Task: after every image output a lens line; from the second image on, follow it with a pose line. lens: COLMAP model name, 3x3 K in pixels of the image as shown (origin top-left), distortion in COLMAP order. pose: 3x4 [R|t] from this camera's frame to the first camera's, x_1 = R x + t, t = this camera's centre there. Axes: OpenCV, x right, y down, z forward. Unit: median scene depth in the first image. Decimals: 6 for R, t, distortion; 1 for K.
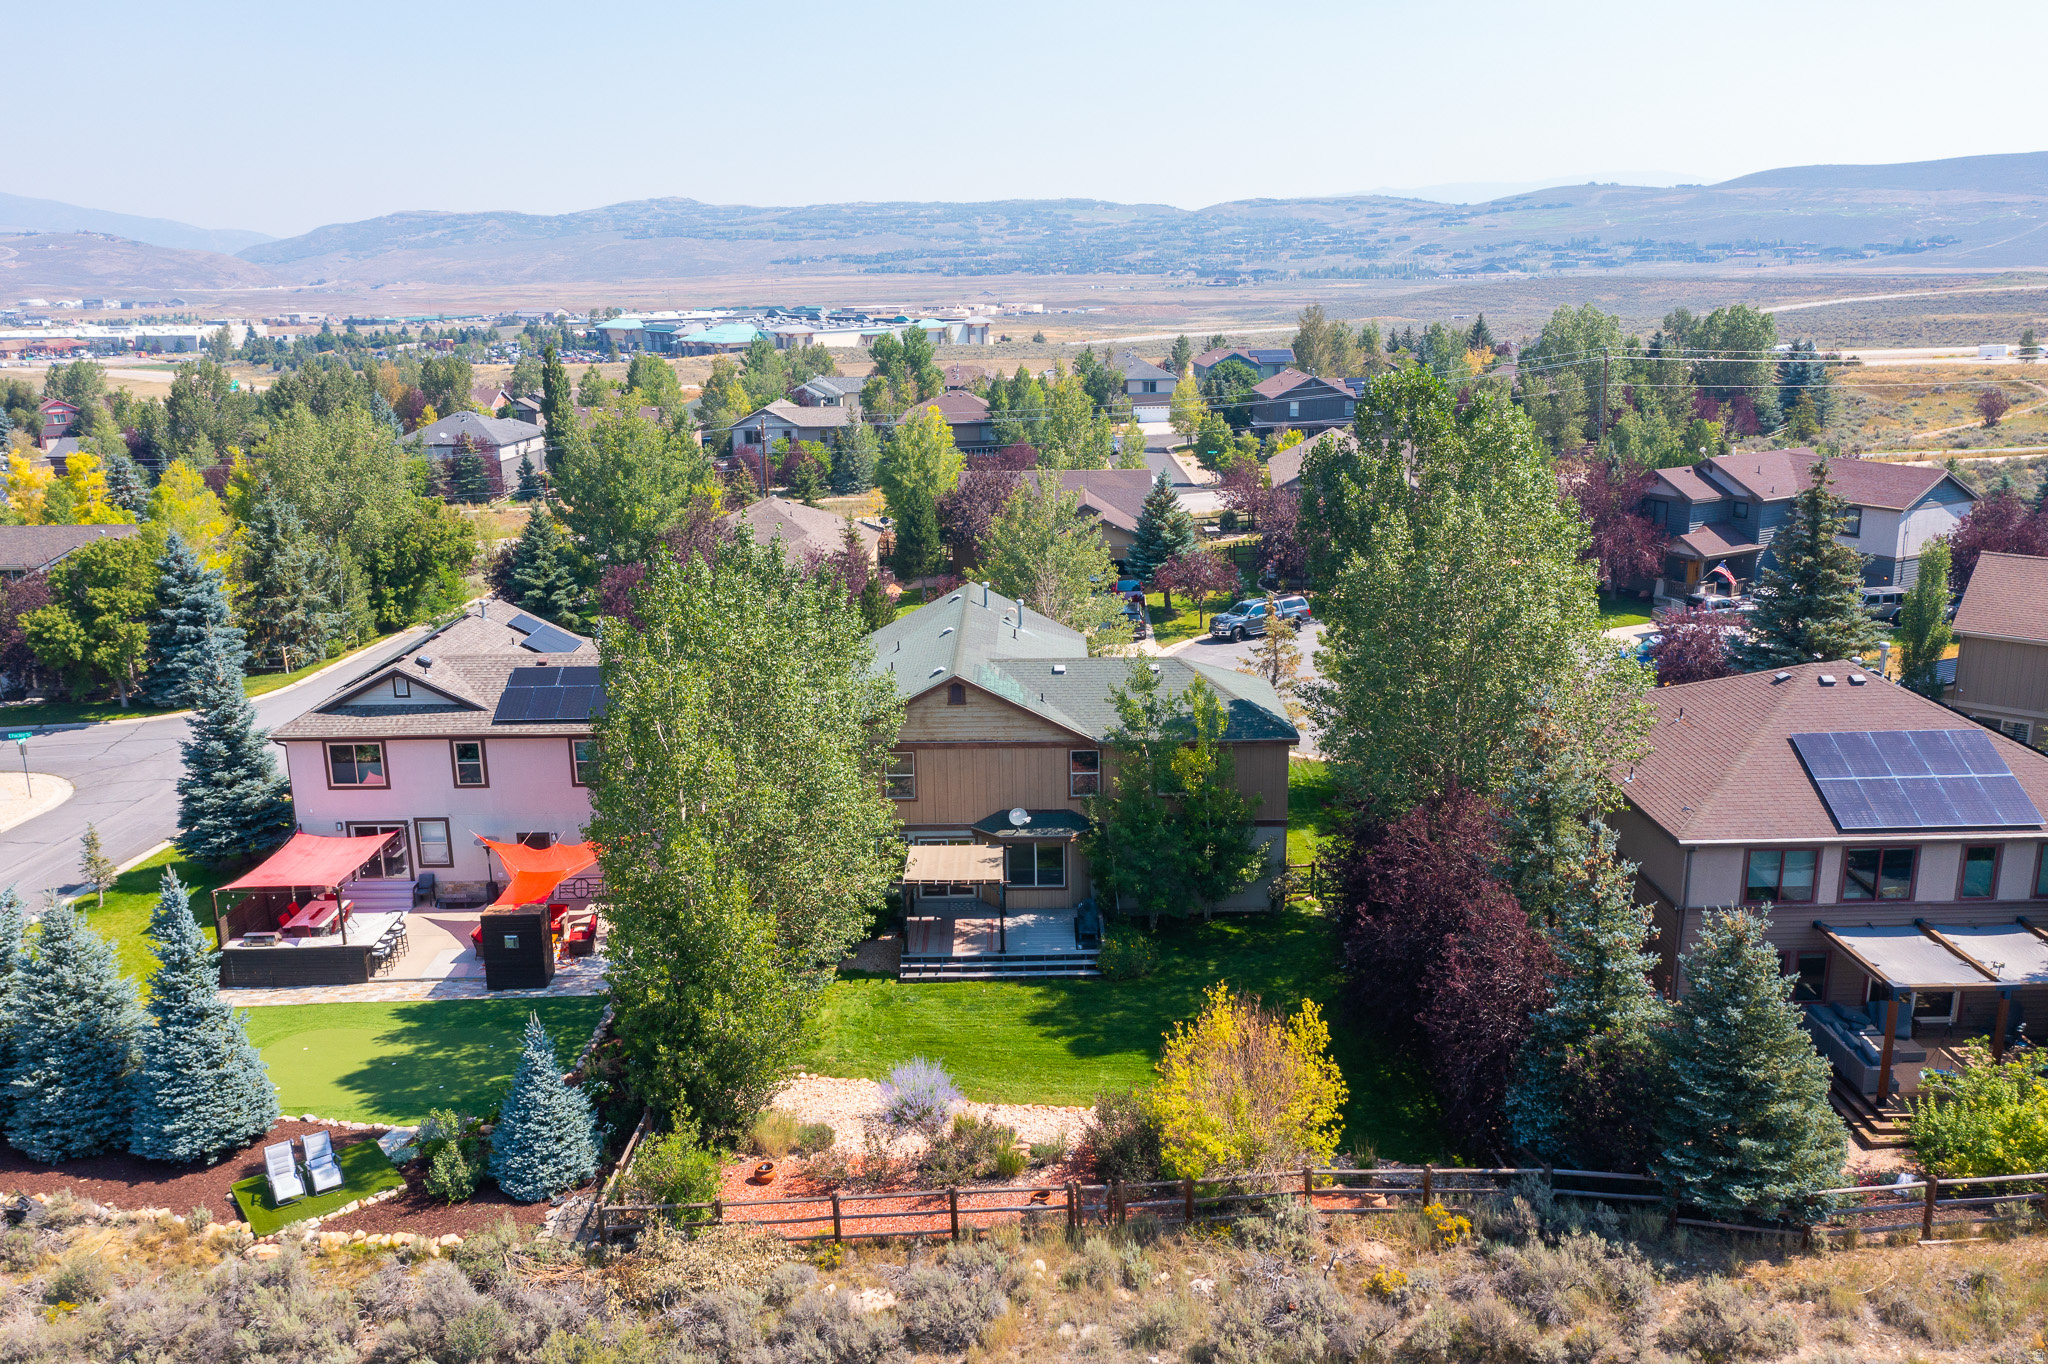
lens RADIAL K [[1628.9, 0, 1026.0], [0, 1628.9, 680.4], [0, 0, 1]] dist [0.002076, 0.002333]
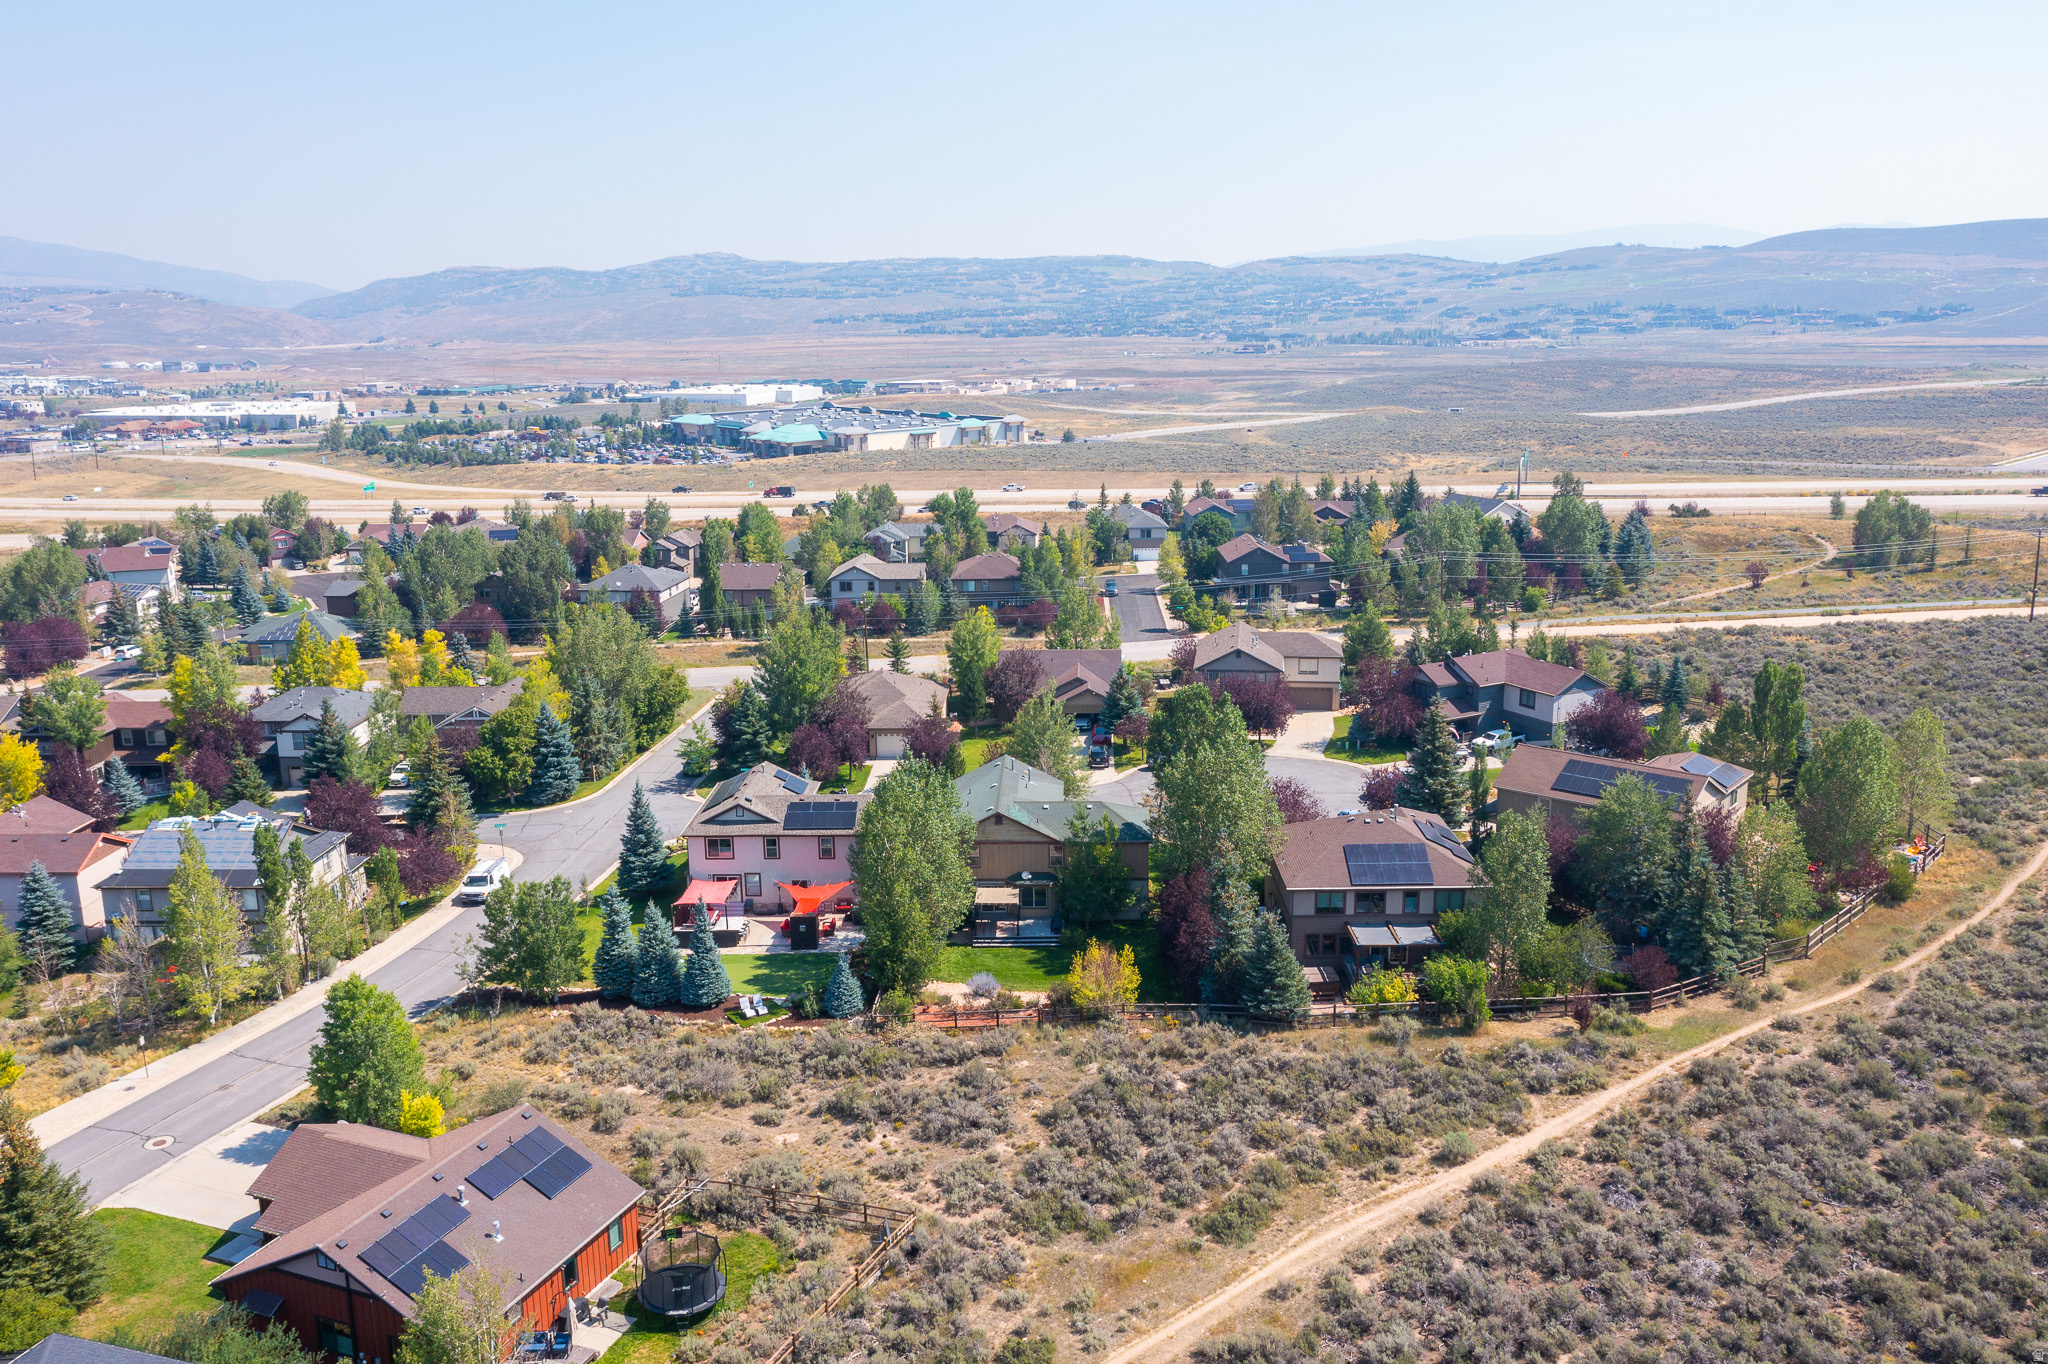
lens RADIAL K [[1628.9, 0, 1026.0], [0, 1628.9, 680.4], [0, 0, 1]] dist [0.002076, 0.002333]
pose [[0.999753, 0.006319, -0.021331, 0.024910], [-0.006918, 0.999580, -0.028152, -0.072237], [0.021144, 0.028293, 0.999376, -0.743335]]
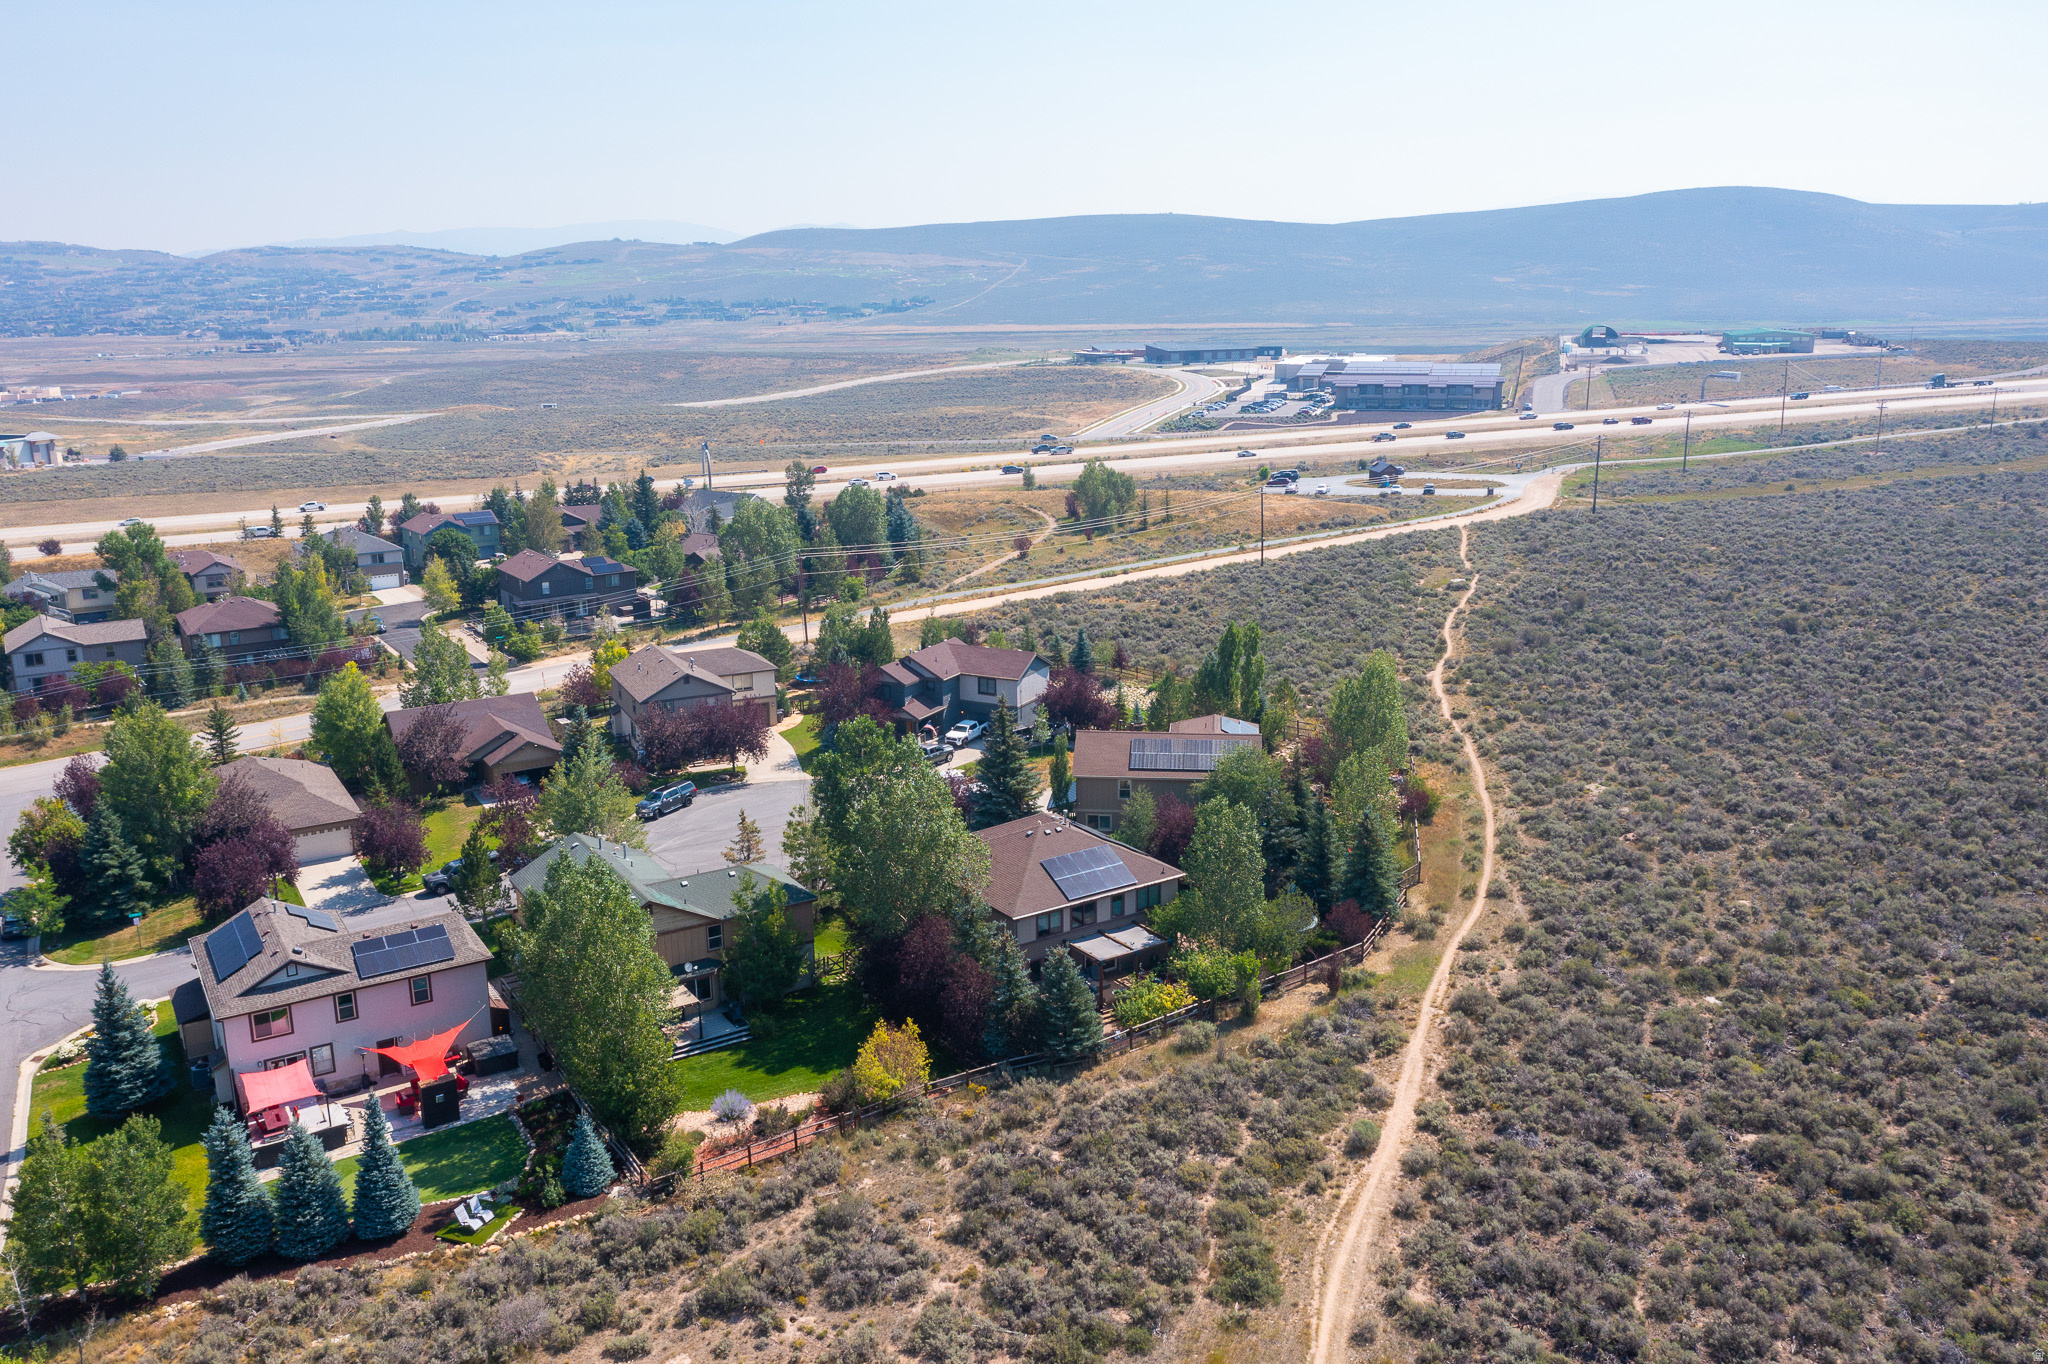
lens RADIAL K [[1628.9, 0, 1026.0], [0, 1628.9, 680.4], [0, 0, 1]] dist [0.002076, 0.002333]
pose [[0.845341, -0.123698, 0.519709, -0.372989], [0.136546, 0.990539, 0.013660, -0.132489], [-0.516482, 0.059417, 0.854234, -0.508572]]
